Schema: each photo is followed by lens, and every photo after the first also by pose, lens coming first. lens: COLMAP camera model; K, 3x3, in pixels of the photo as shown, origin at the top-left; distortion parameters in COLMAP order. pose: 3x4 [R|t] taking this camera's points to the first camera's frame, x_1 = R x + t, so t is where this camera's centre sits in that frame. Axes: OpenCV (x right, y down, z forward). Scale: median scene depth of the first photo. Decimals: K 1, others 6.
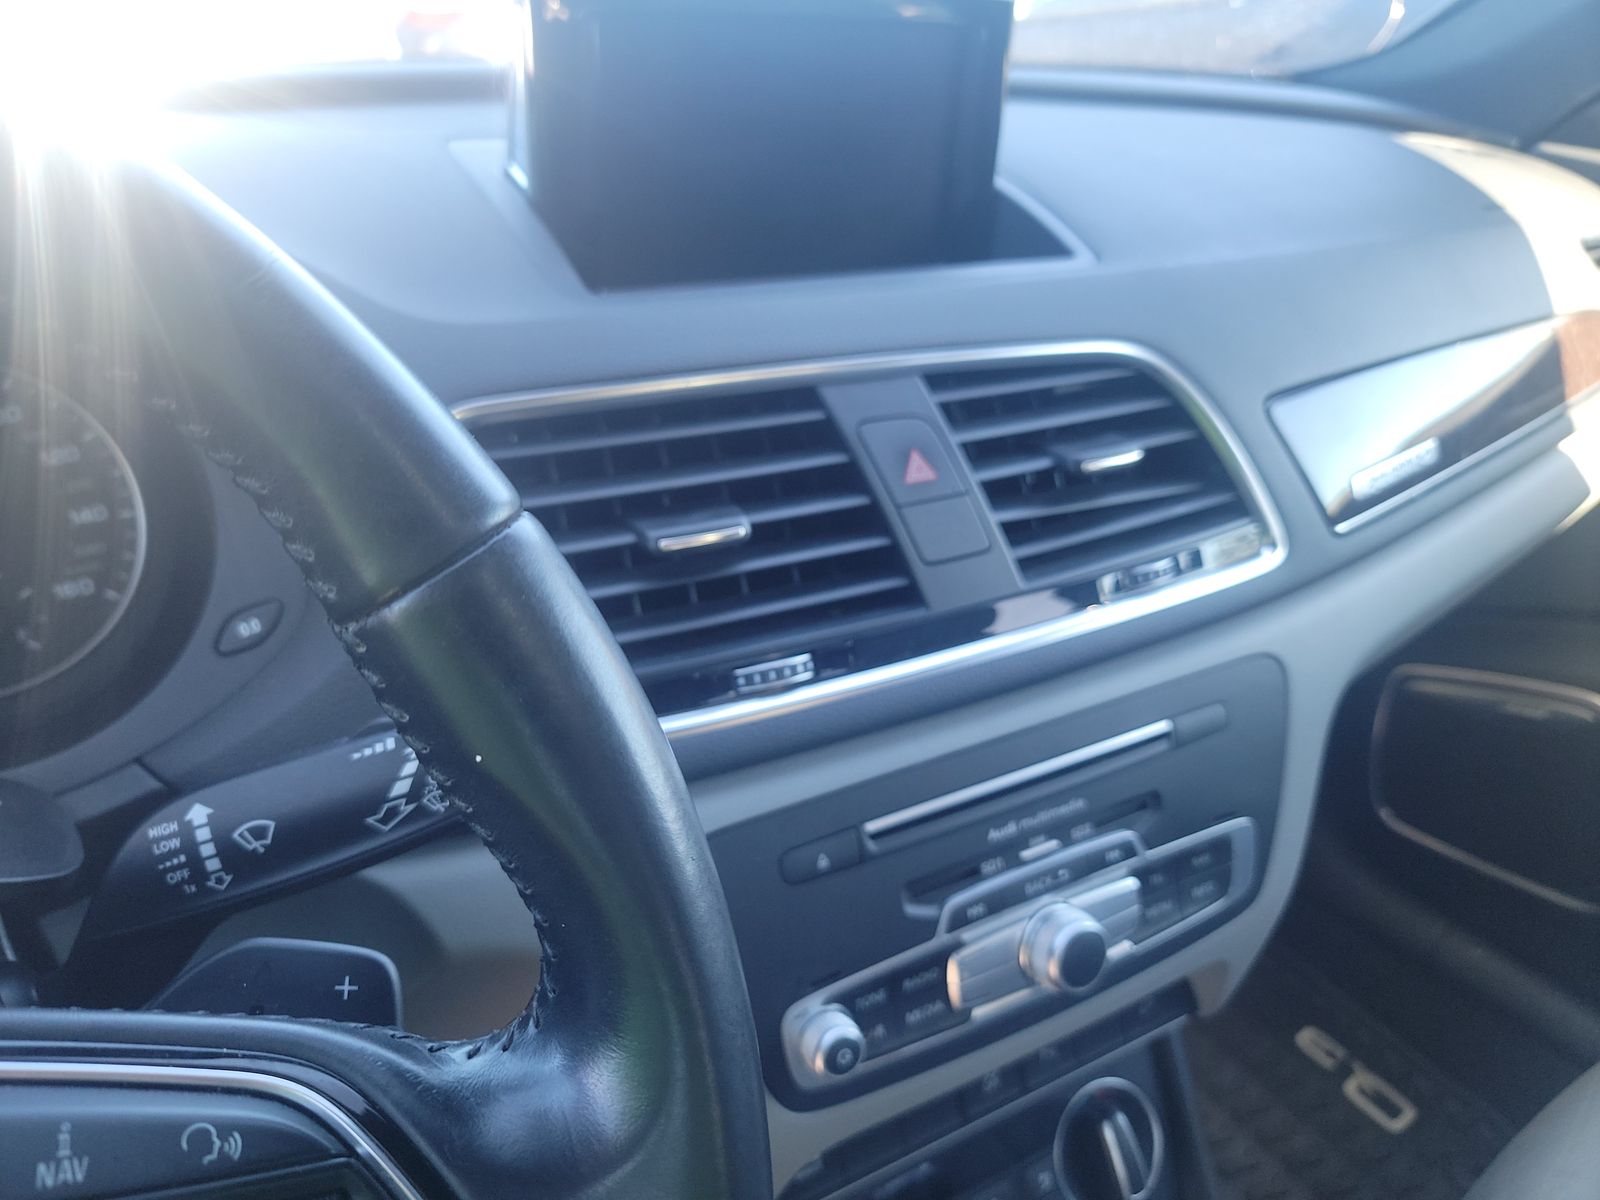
lens RADIAL K [[1120.4, 0, 804.9], [0, 1120.4, 602.0], [0, 0, 1]] dist [0.030373, 0.001778]
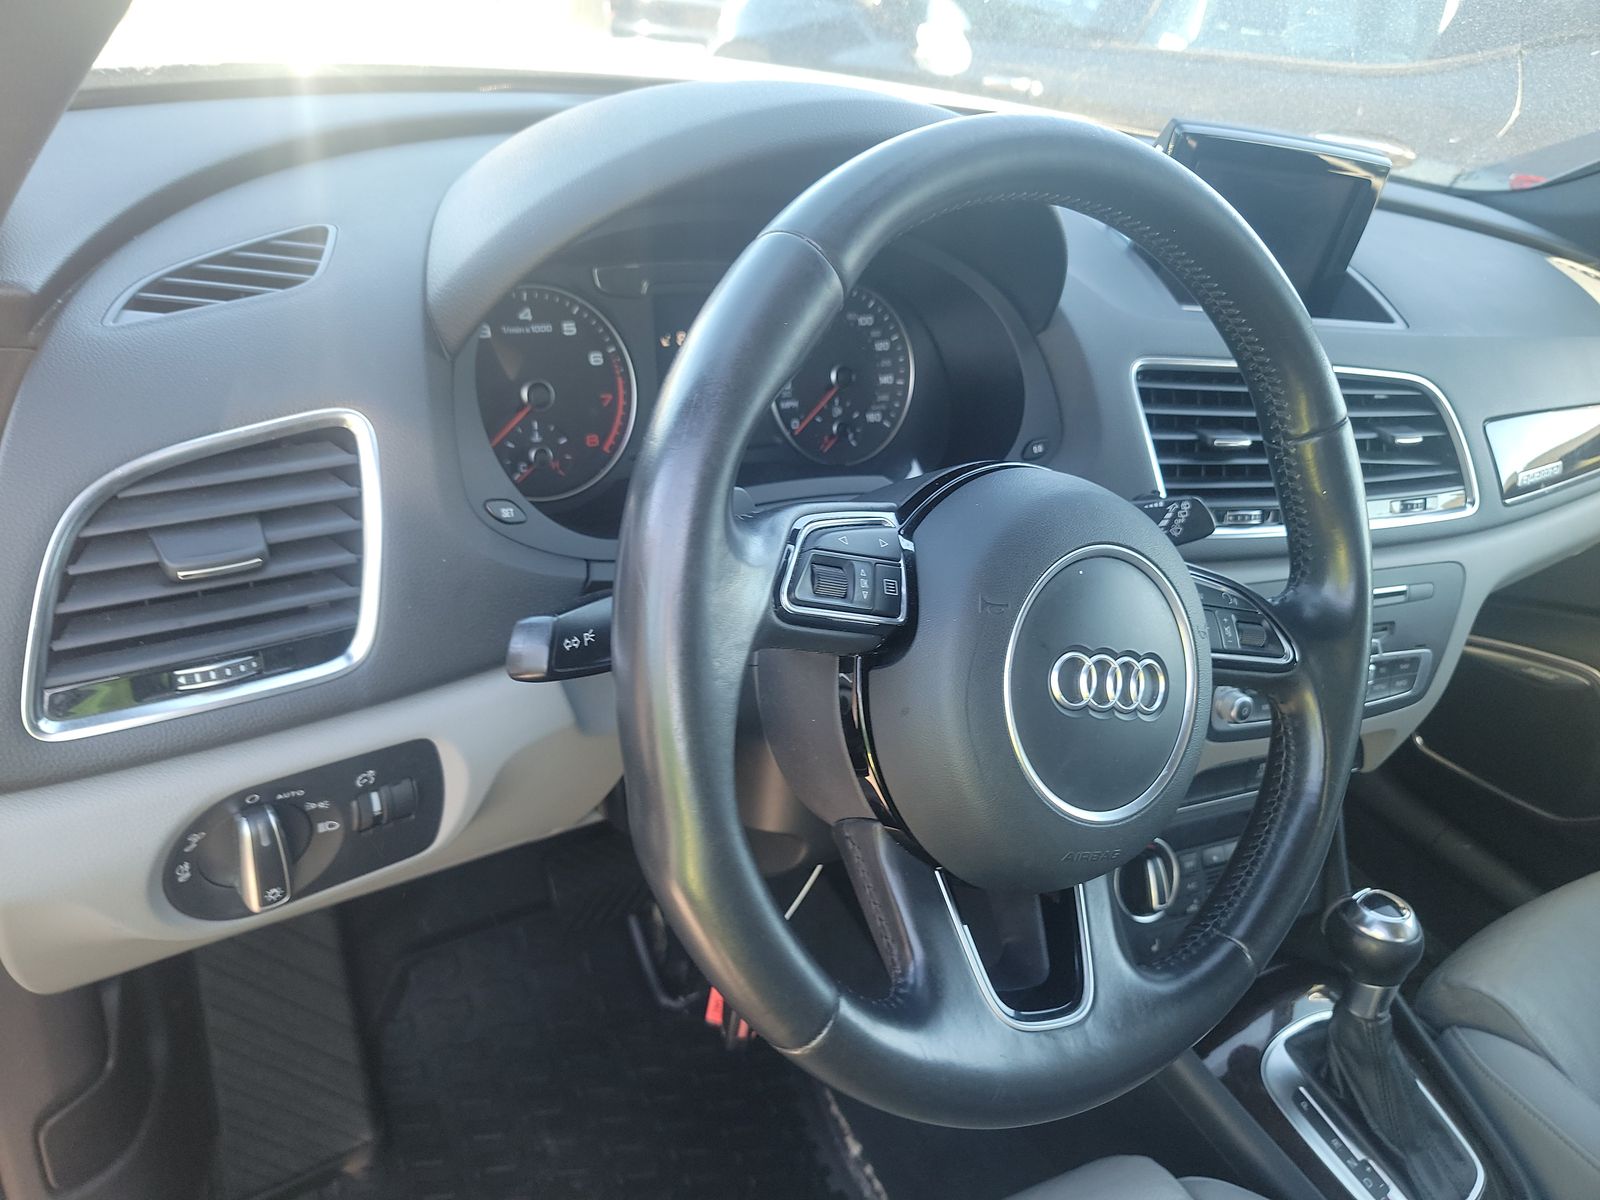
lens RADIAL K [[1120.4, 0, 795.4], [0, 1120.4, 597.9], [0, 0, 1]] dist [0.030373, 0.001778]
pose [[0.986023, 0.164655, 0.025431, -0.695724], [-0.165644, 0.985225, 0.043516, 0.207022], [-0.017890, -0.047120, 0.998729, -0.818021]]
